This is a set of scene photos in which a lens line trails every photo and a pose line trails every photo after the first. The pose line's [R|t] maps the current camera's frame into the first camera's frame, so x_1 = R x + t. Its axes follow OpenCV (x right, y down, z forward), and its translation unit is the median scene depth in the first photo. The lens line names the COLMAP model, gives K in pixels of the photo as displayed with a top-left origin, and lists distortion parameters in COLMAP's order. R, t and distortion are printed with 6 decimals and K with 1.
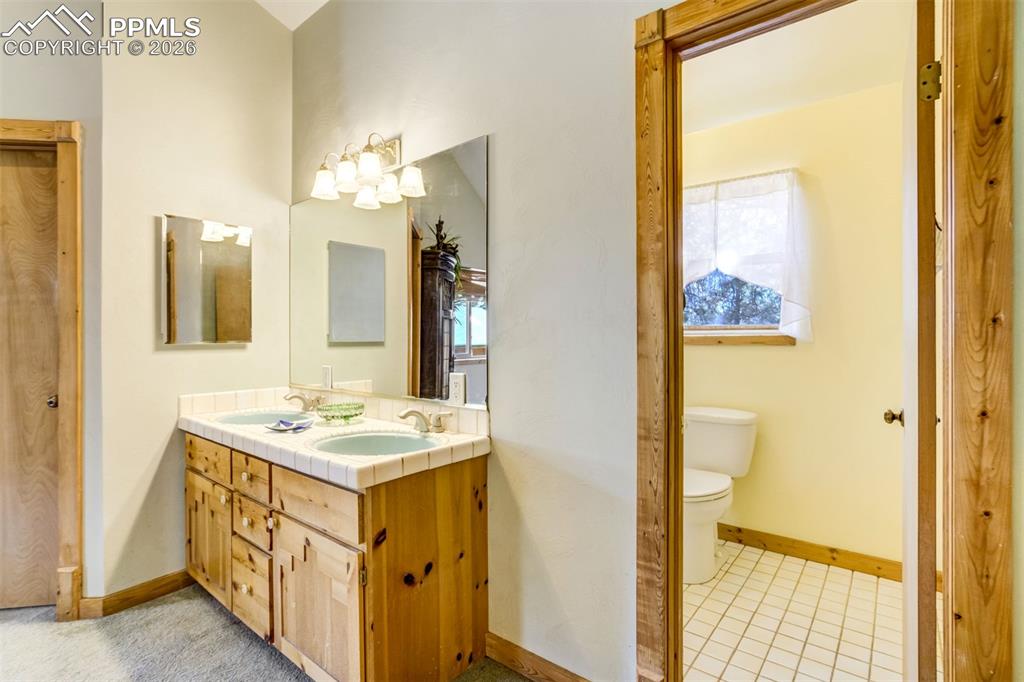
lens RADIAL K [[485.6, 0, 513.9], [0, 485.6, 336.5], [0, 0, 1]] dist [-0.045041, 0.010026]
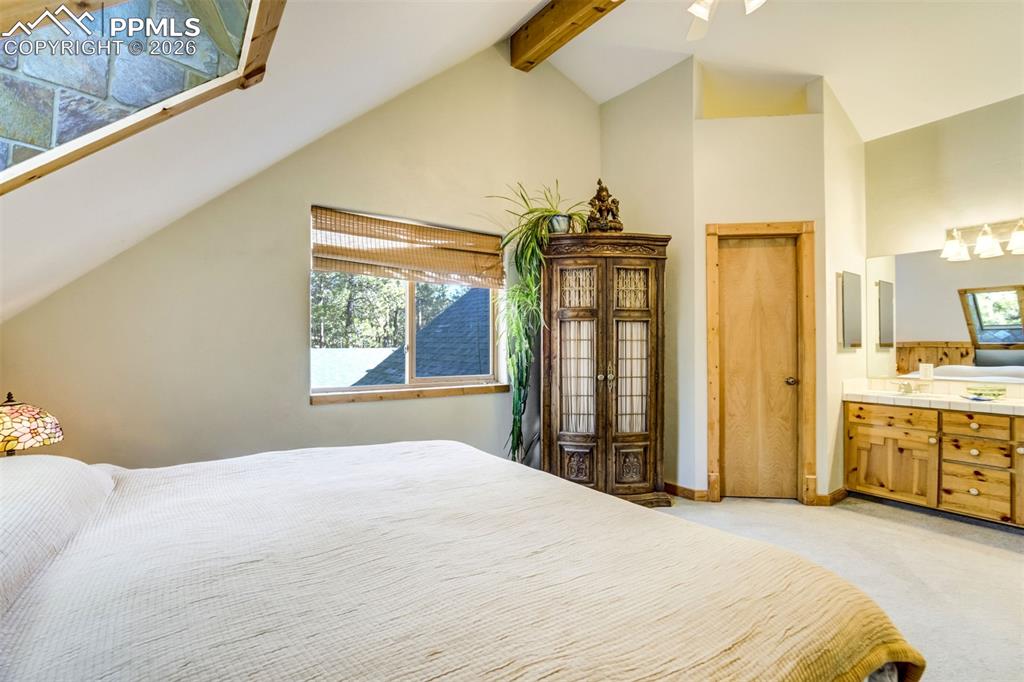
lens RADIAL K [[472.4, 0, 521.9], [0, 472.4, 338.7], [0, 0, 1]] dist [-0.051265, 0.020942]
pose [[0.951553, 0.008844, -0.307358, -1.430524], [-0.009959, 0.999948, -0.002059, -0.004802], [0.307324, 0.005020, 0.951592, -0.974025]]
